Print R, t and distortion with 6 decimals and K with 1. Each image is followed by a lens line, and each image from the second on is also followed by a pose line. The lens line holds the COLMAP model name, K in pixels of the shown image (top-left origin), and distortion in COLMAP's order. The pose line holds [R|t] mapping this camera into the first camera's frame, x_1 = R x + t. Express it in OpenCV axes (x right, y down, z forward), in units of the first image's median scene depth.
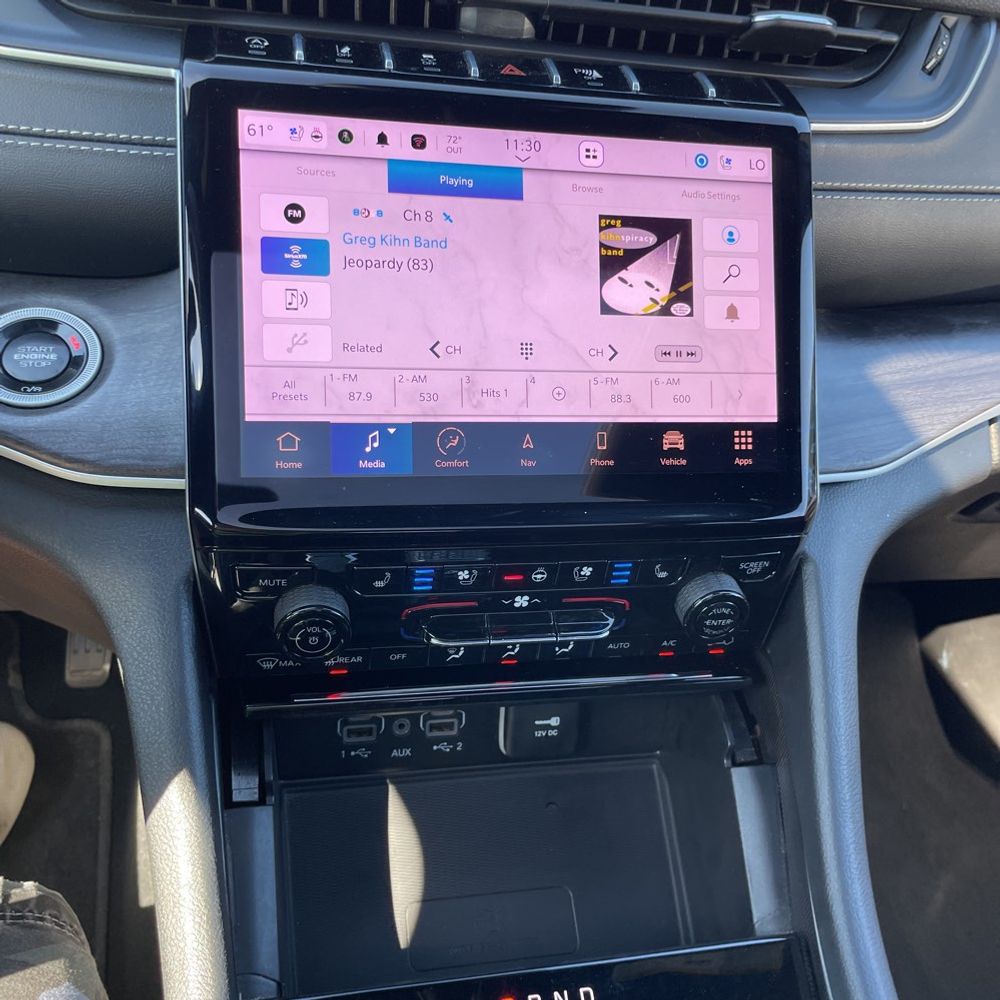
lens RADIAL K [[1033.8, 0, 505.5], [0, 1033.8, 502.5], [0, 0, 1]] dist [-0.021342, 0.000000]
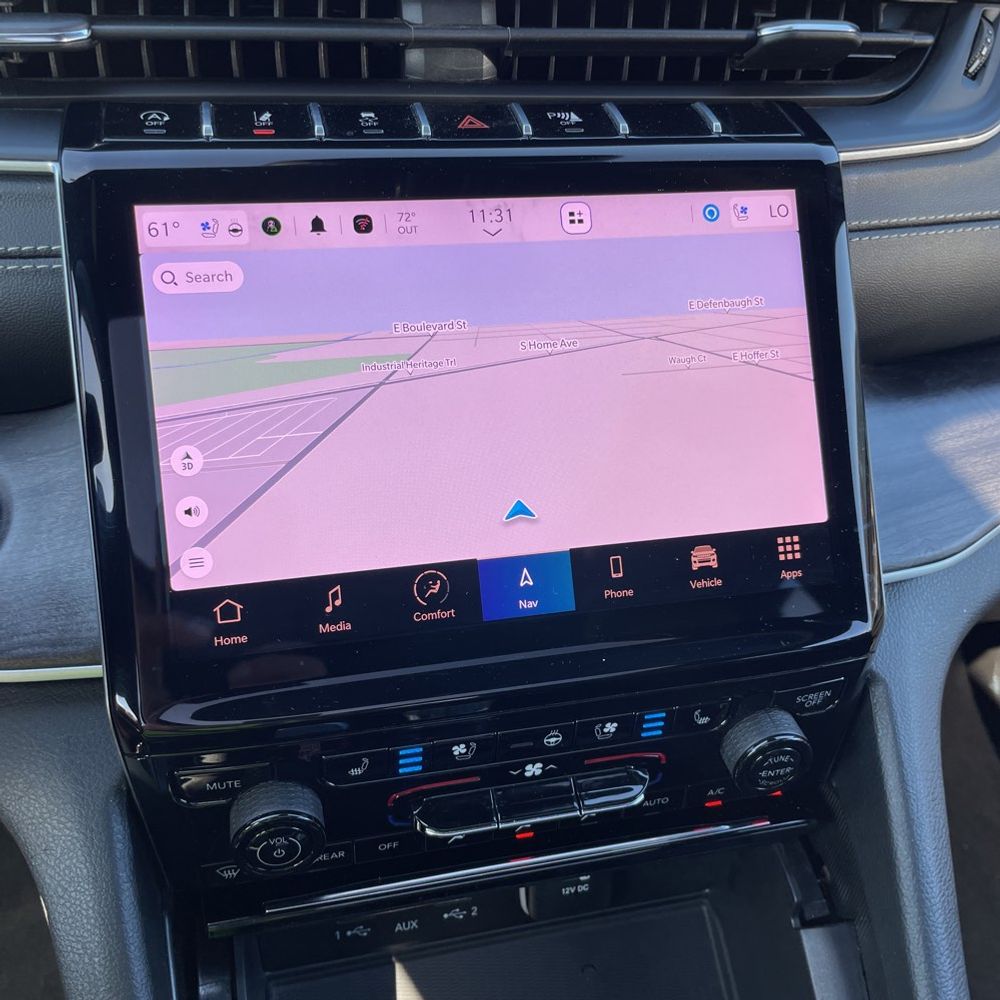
lens RADIAL K [[1033.8, 0, 494.6], [0, 1033.8, 498.4], [0, 0, 1]] dist [-0.021342, 0.000000]
pose [[0.996861, -0.077358, -0.016850, 0.014995], [0.077235, 0.996983, -0.007782, -0.112544], [0.017401, 0.006456, 0.999828, 0.180923]]
